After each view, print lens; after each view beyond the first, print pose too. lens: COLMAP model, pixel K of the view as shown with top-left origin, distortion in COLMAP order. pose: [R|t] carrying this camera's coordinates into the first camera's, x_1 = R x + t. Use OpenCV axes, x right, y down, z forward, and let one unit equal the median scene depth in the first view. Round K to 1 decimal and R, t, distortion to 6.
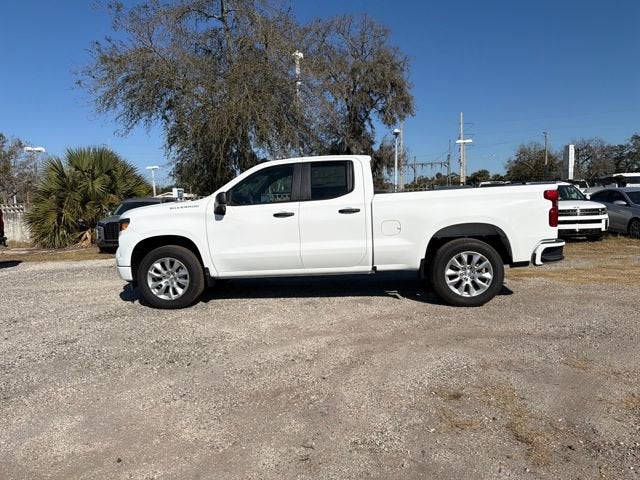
lens RADIAL K [[453.5, 0, 316.7], [0, 453.5, 248.0], [0, 0, 1]] dist [0.051180, -0.072545]
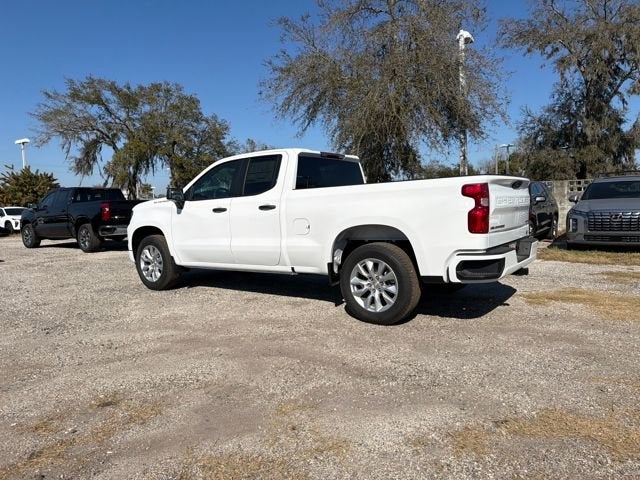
lens RADIAL K [[453.5, 0, 316.7], [0, 453.5, 248.0], [0, 0, 1]] dist [0.051180, -0.072545]
pose [[0.859057, 0.059915, -0.508362, 0.637553], [-0.052627, 0.998201, 0.028714, -0.028242], [0.509168, 0.002087, 0.860665, 0.222766]]
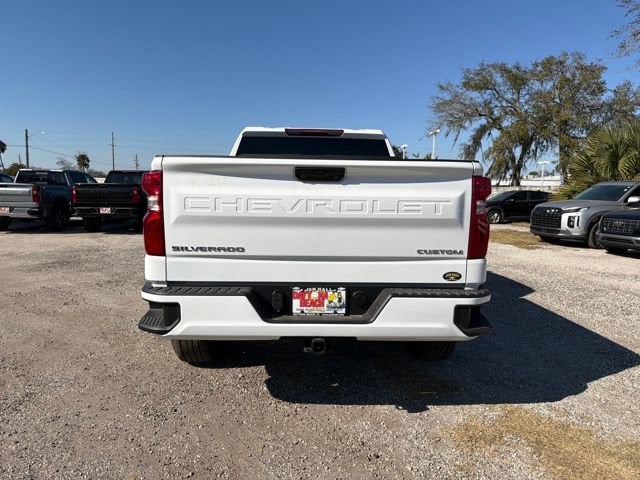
lens RADIAL K [[457.4, 0, 322.5], [0, 457.4, 249.4], [0, 0, 1]] dist [0.000009, 0.003019]
pose [[0.128568, 0.158575, -0.978940, 0.932160], [-0.115807, 0.982780, 0.143987, -0.128084], [0.984916, 0.094856, 0.144718, 1.047384]]
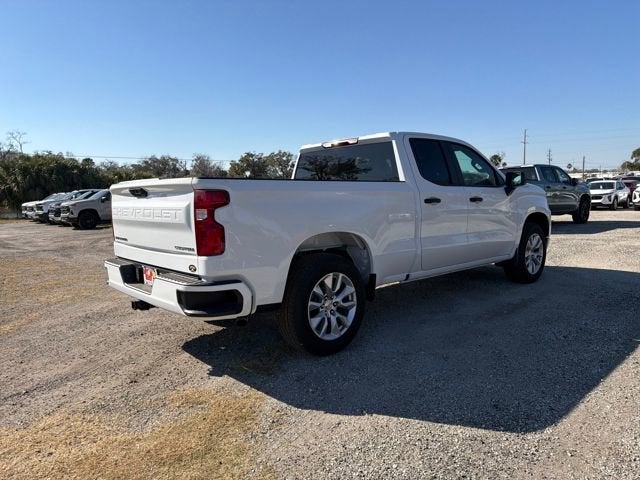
lens RADIAL K [[453.5, 0, 316.7], [0, 453.5, 248.0], [0, 0, 1]] dist [0.051180, -0.072545]
pose [[-0.673841, 0.143015, -0.724904, 0.823652], [-0.019871, 0.977227, 0.211266, -0.197660], [0.738609, 0.156764, -0.655653, 1.696473]]
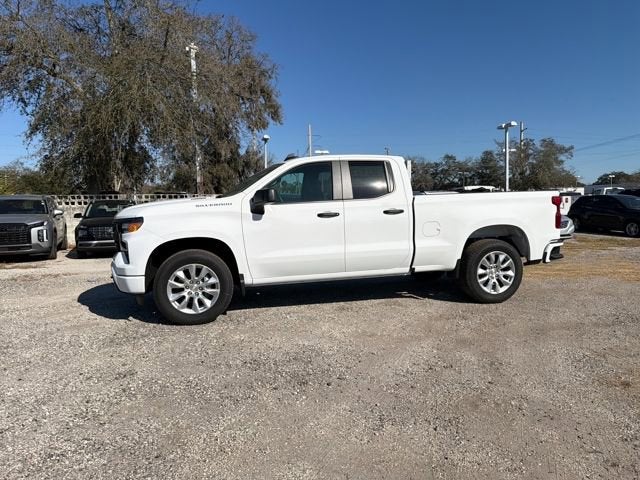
lens RADIAL K [[453.5, 0, 316.7], [0, 453.5, 248.0], [0, 0, 1]] dist [0.051180, -0.072545]
pose [[0.940589, -0.011059, 0.339367, -0.407342], [0.015451, 0.999828, -0.010241, 0.003920], [-0.339195, 0.014876, 0.940598, 0.131508]]
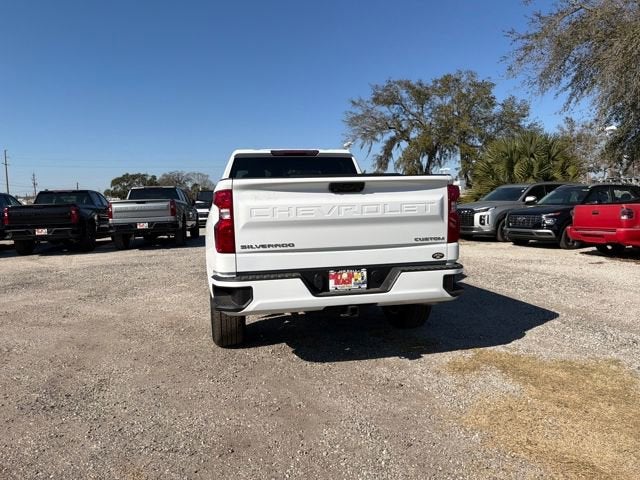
lens RADIAL K [[453.5, 0, 316.7], [0, 453.5, 248.0], [0, 0, 1]] dist [0.051180, -0.072545]
pose [[0.299692, 0.118931, -0.946594, 1.053868], [-0.075659, 0.992037, 0.100687, -0.114470], [0.951031, 0.041443, 0.306304, 0.893154]]
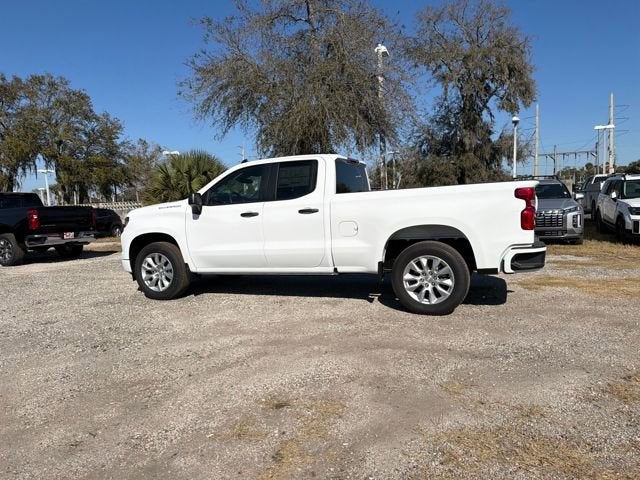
lens RADIAL K [[453.5, 0, 316.7], [0, 453.5, 248.0], [0, 0, 1]] dist [0.051180, -0.072545]
pose [[0.960436, 0.024131, -0.277455, 0.356643], [-0.021509, 0.999691, 0.012492, -0.013369], [0.277670, -0.006031, 0.960658, 0.052174]]
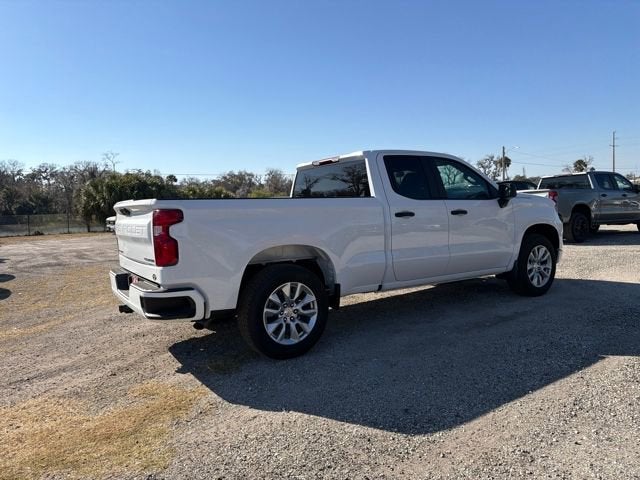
lens RADIAL K [[453.3, 0, 316.9], [0, 453.3, 240.3], [0, 0, 1]] dist [0.051273, -0.073696]
pose [[-0.780259, 0.115832, -0.614637, 0.738674], [0.010866, 0.985064, 0.171848, -0.212089], [0.625362, 0.127407, -0.769864, 1.853832]]
